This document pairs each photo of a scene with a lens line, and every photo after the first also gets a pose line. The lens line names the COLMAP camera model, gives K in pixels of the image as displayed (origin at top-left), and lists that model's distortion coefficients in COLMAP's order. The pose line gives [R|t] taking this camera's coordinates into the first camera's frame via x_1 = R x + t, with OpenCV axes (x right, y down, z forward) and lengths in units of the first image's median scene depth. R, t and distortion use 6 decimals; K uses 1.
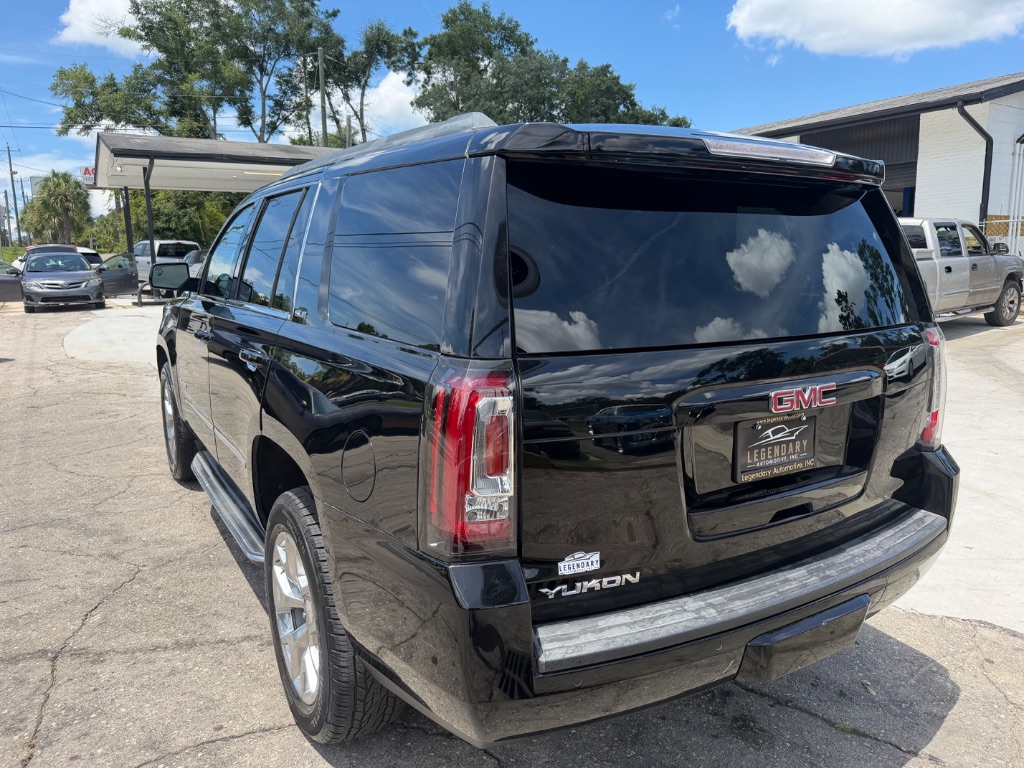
lens RADIAL K [[734.9, 0, 518.3], [0, 734.9, 385.2], [0, 0, 1]] dist [-0.001385, -0.005003]
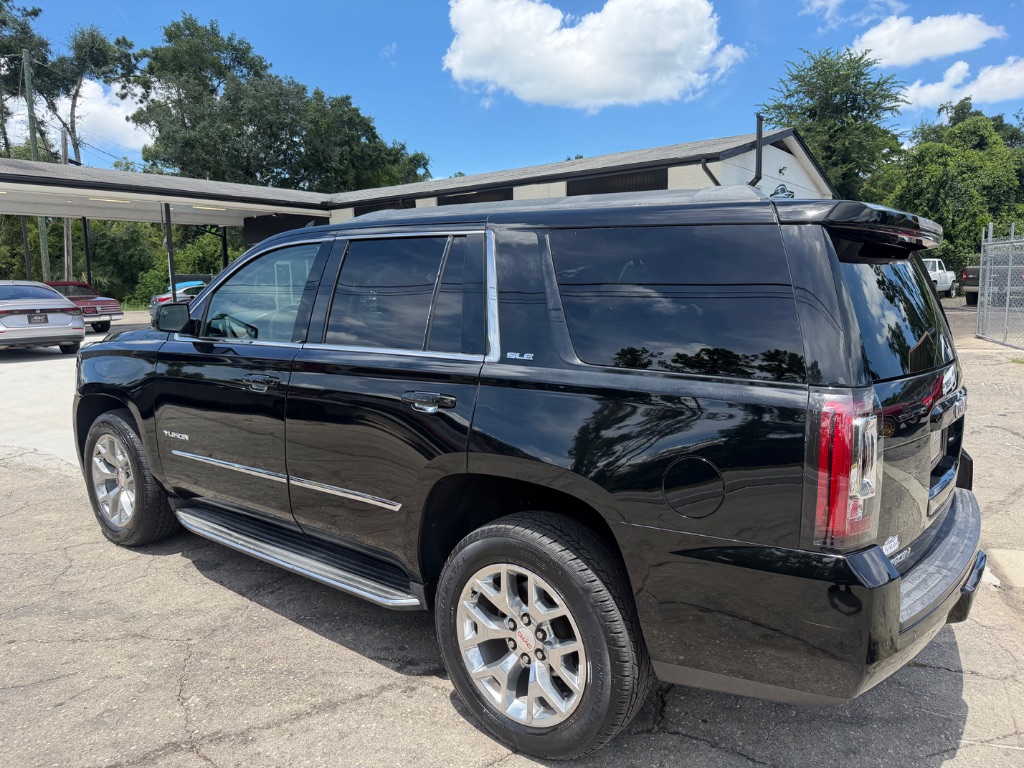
lens RADIAL K [[729.4, 0, 515.1], [0, 729.4, 389.2], [0, 0, 1]] dist [-0.005761, -0.002095]
pose [[0.937248, -0.048949, 0.345209, -0.027737], [0.059706, 0.998004, -0.020593, -0.001203], [-0.343512, 0.039912, 0.938300, 0.000715]]
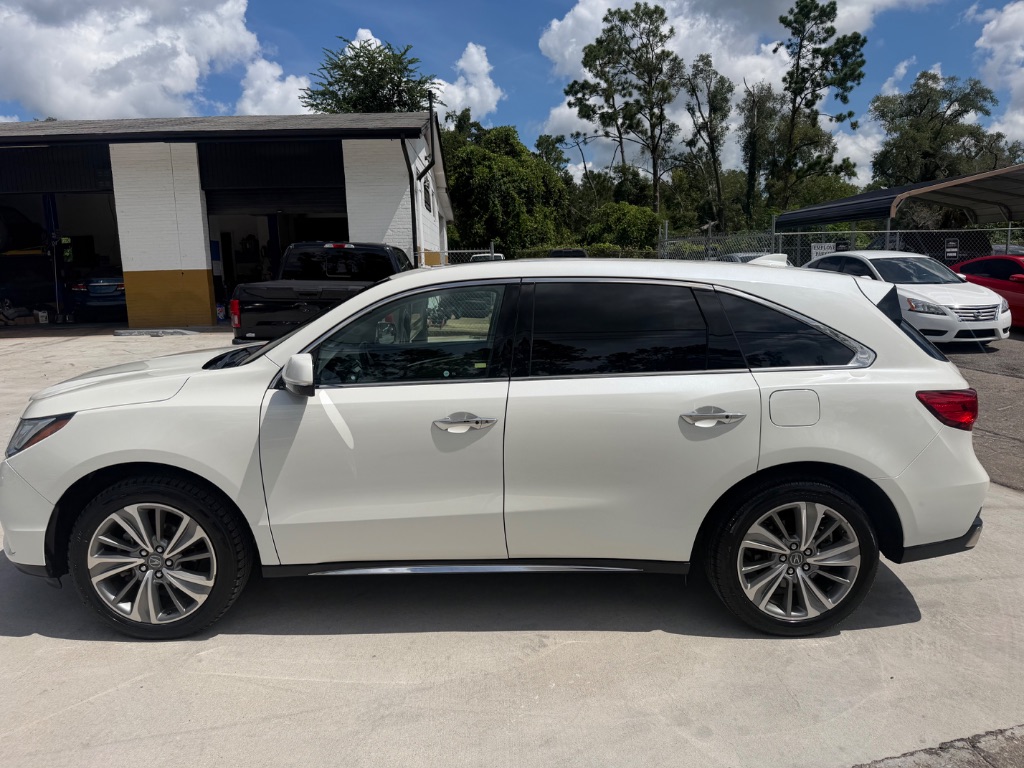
lens RADIAL K [[731.0, 0, 506.9], [0, 731.0, 390.9], [0, 0, 1]] dist [-0.008557, -0.005354]
pose [[0.516985, -0.137892, 0.844815, -0.055514], [0.154874, 0.985719, 0.066115, -0.018127], [-0.841867, 0.096660, 0.530958, 0.087605]]
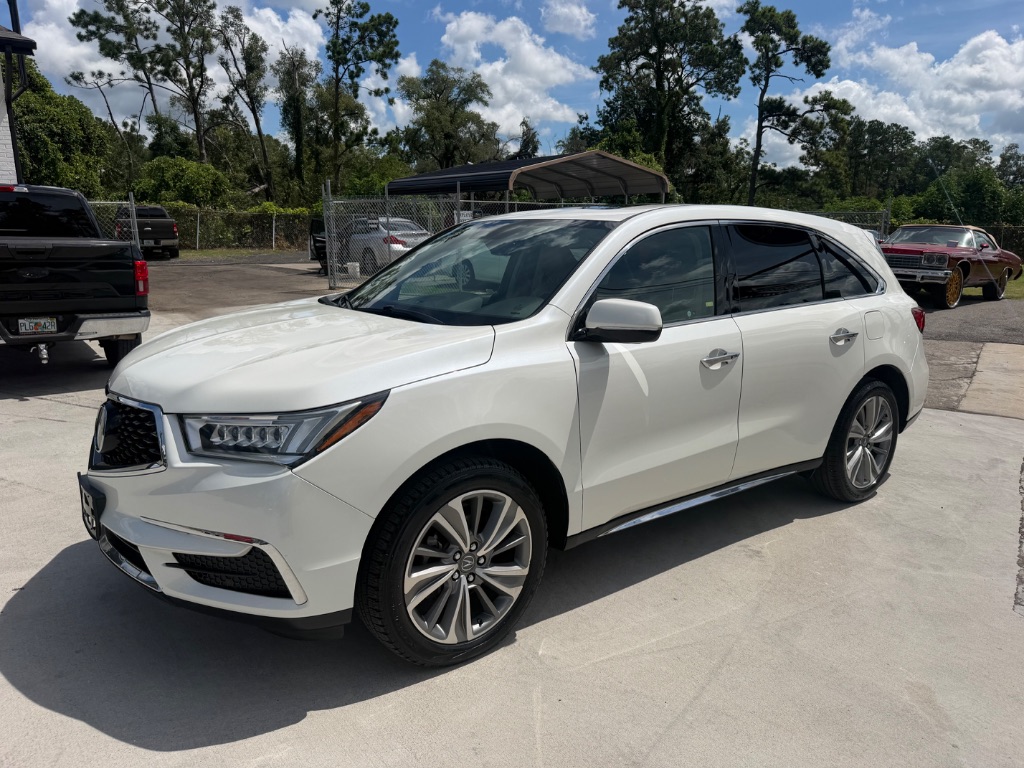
lens RADIAL K [[727.9, 0, 510.5], [0, 727.9, 385.3], [0, 0, 1]] dist [0.010236, -0.021116]
pose [[-0.094442, -0.194290, 0.976387, -0.066436], [0.169213, 0.963367, 0.208066, -0.025357], [-0.981044, 0.184867, -0.058106, 0.138875]]
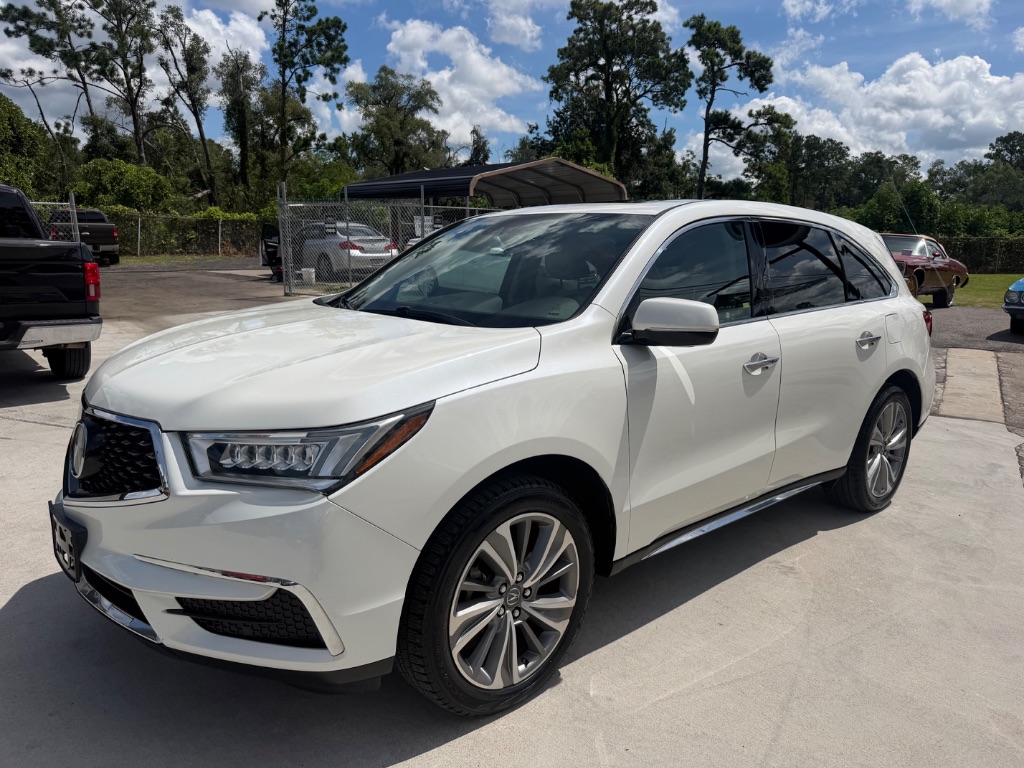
lens RADIAL K [[729.4, 0, 515.1], [0, 729.4, 389.2], [0, 0, 1]] dist [-0.005761, -0.002095]
pose [[-0.170150, -0.186326, 0.967642, -0.060680], [0.161890, 0.963334, 0.213963, -0.025193], [-0.972029, 0.193057, -0.133747, 0.143943]]
